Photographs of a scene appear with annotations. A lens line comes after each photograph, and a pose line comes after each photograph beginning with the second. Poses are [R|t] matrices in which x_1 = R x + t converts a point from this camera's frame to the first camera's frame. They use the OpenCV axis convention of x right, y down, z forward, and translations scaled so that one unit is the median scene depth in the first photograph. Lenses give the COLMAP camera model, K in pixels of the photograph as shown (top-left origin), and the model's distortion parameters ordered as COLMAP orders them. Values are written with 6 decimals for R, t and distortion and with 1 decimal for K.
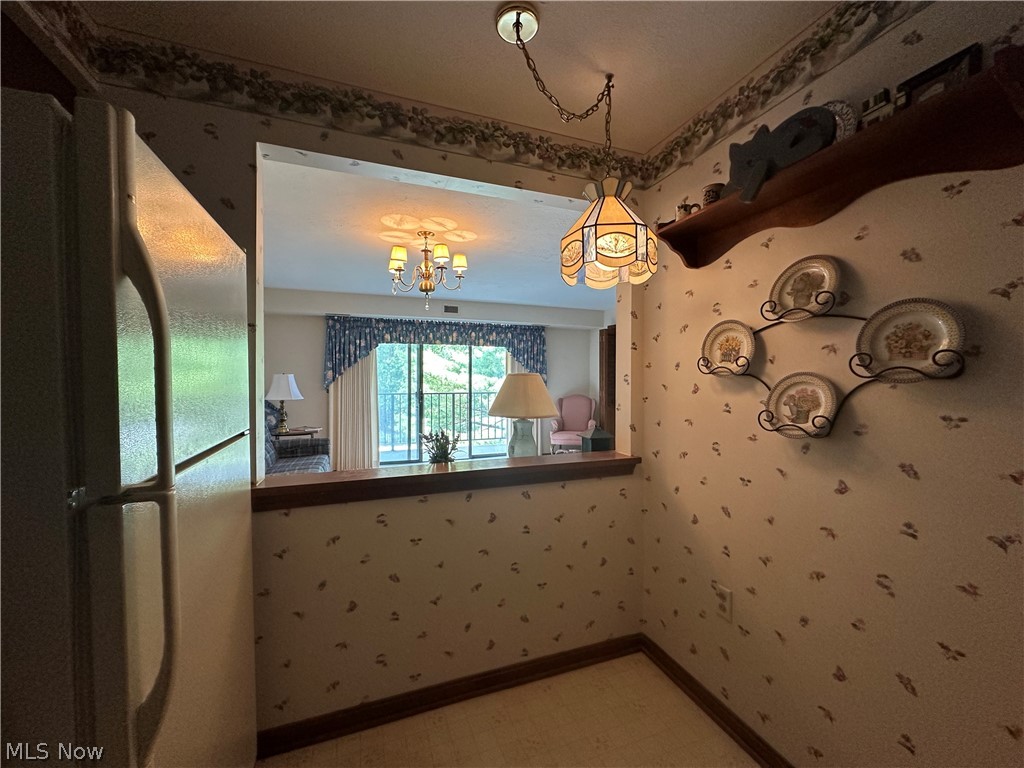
lens RADIAL K [[414.3, 0, 505.5], [0, 414.3, 379.6], [0, 0, 1]] dist [-0.001022, 0.001975]
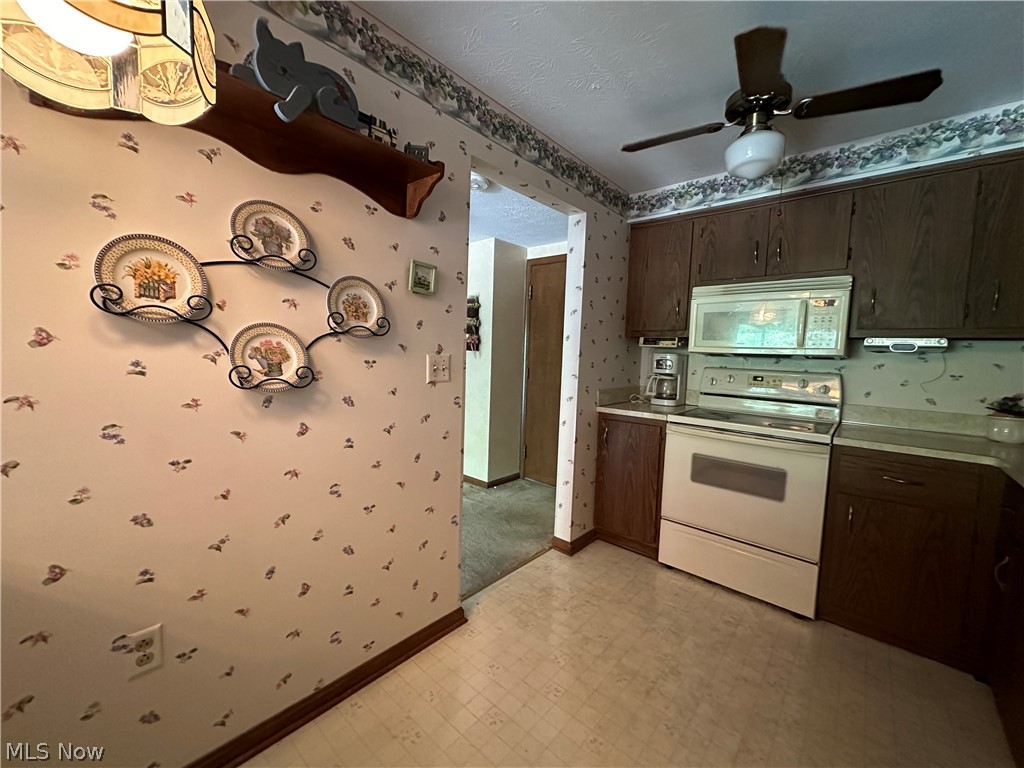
lens RADIAL K [[414.3, 0, 503.3], [0, 414.3, 381.8], [0, 0, 1]] dist [-0.001022, 0.001975]
pose [[-0.473662, -0.079986, 0.877067, -0.436652], [-0.029297, 0.996747, 0.075079, 0.032206], [-0.880219, 0.009866, -0.474464, 1.083420]]
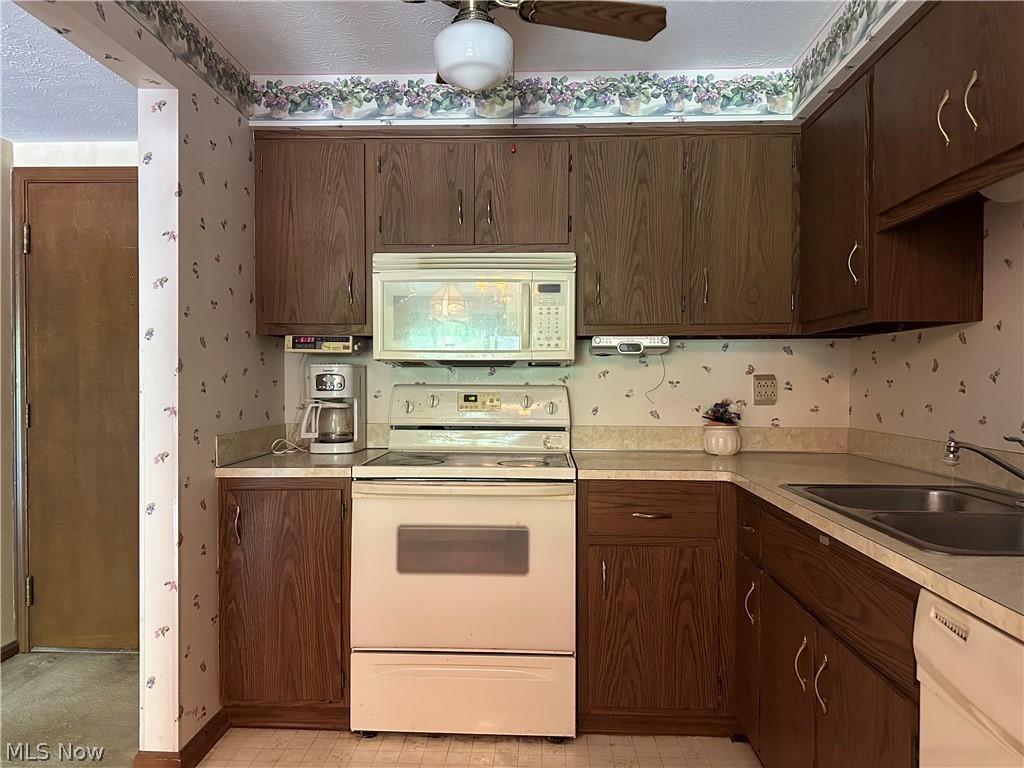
lens RADIAL K [[734.8, 0, 519.3], [0, 734.8, 387.8], [0, 0, 1]] dist [0.071501, -0.068551]
pose [[-0.924344, -0.007473, 0.381486, -0.376622], [-0.001389, 0.999867, 0.016221, 0.044224], [-0.381557, 0.014464, -0.924232, 1.118095]]
